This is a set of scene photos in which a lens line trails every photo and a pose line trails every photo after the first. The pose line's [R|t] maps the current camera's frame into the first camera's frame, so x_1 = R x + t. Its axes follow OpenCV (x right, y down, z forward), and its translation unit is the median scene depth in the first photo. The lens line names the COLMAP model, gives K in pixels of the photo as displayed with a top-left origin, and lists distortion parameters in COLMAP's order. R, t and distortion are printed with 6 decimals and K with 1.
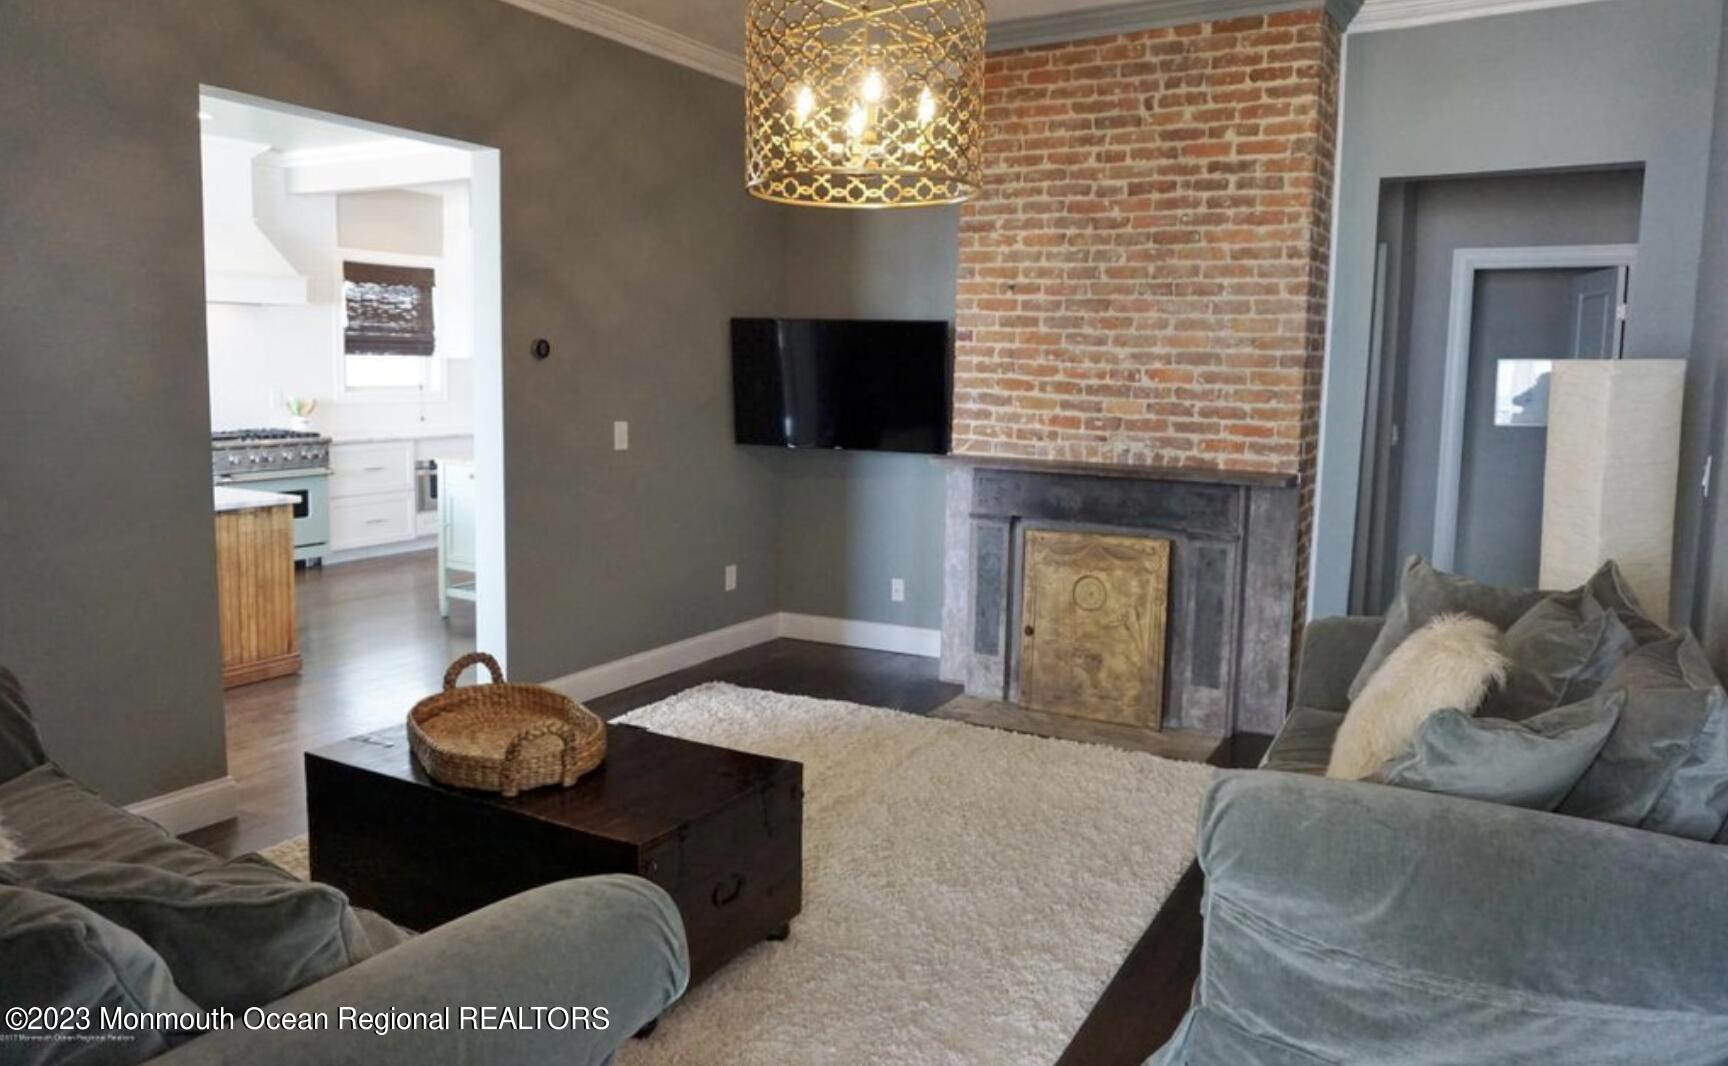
lens RADIAL K [[1193.9, 0, 858.8], [0, 1193.9, 527.9], [0, 0, 1]] dist [-0.055513, 0.028382]
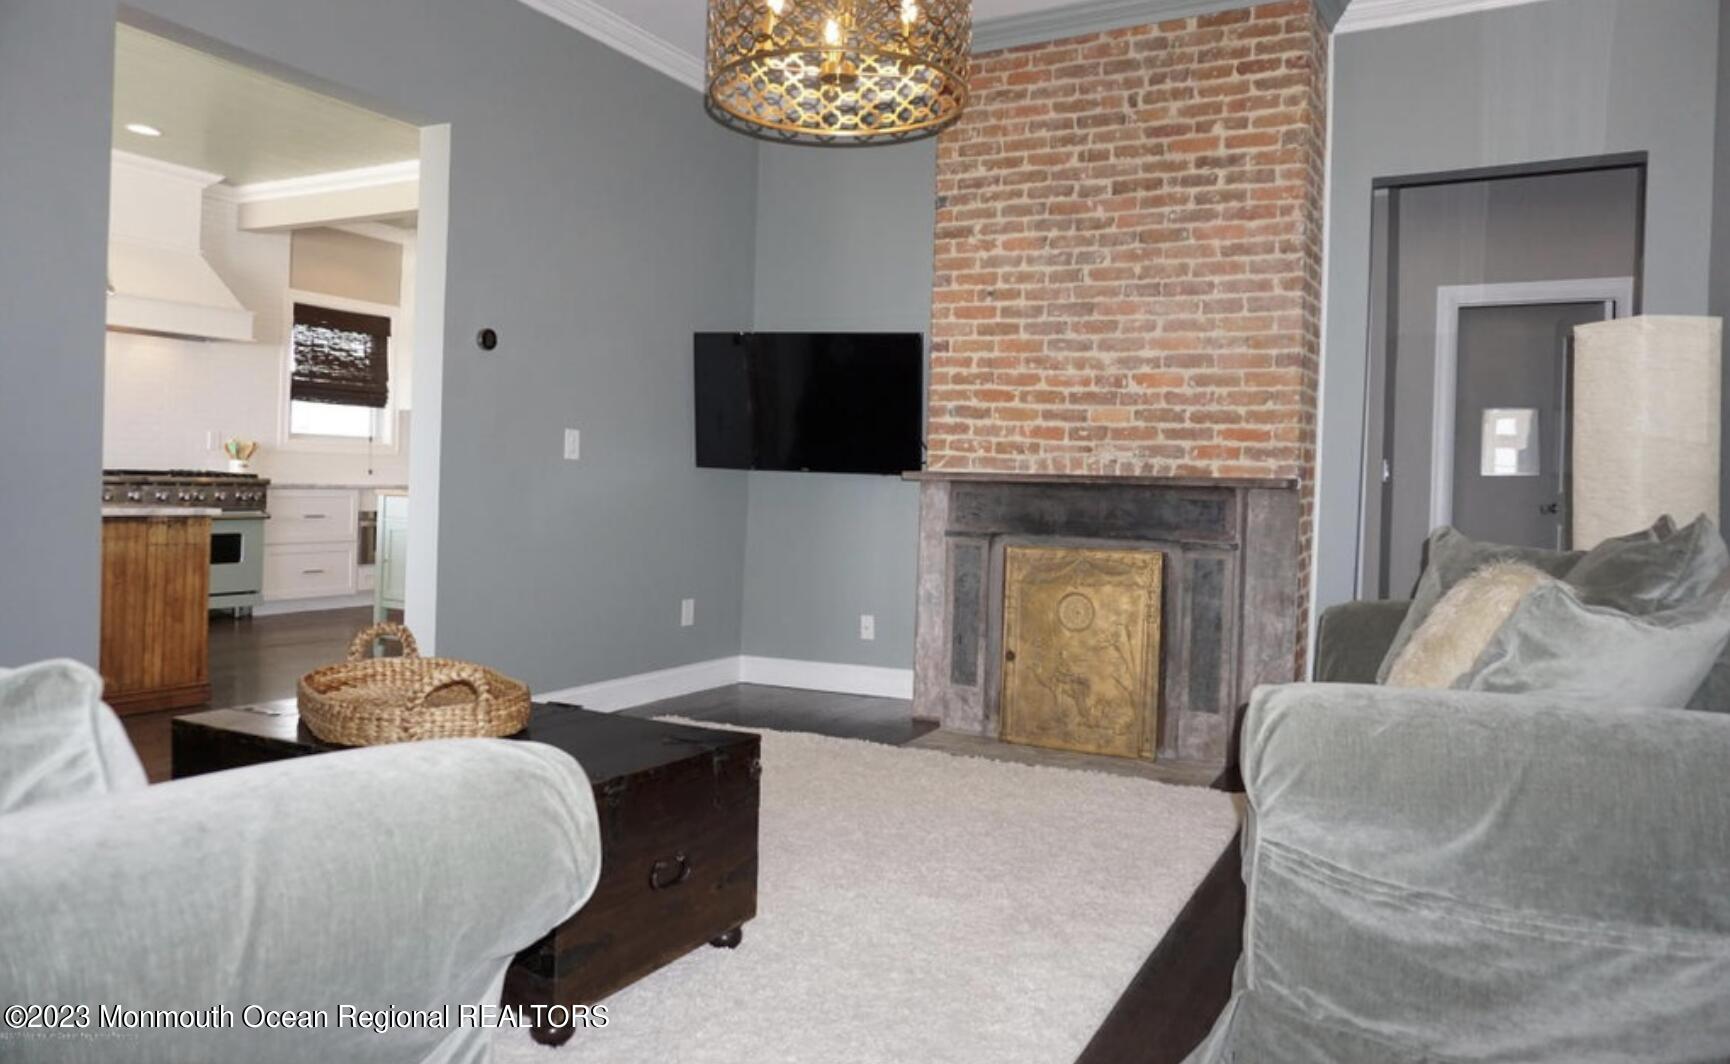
lens RADIAL K [[1195.3, 0, 863.2], [0, 1195.3, 514.9], [0, 0, 1]] dist [-0.055513, 0.028382]
pose [[0.999420, 0.012141, 0.031826, -0.001556], [-0.008688, 0.994277, -0.106481, 0.081014], [-0.032937, 0.106143, 0.993805, 0.080006]]
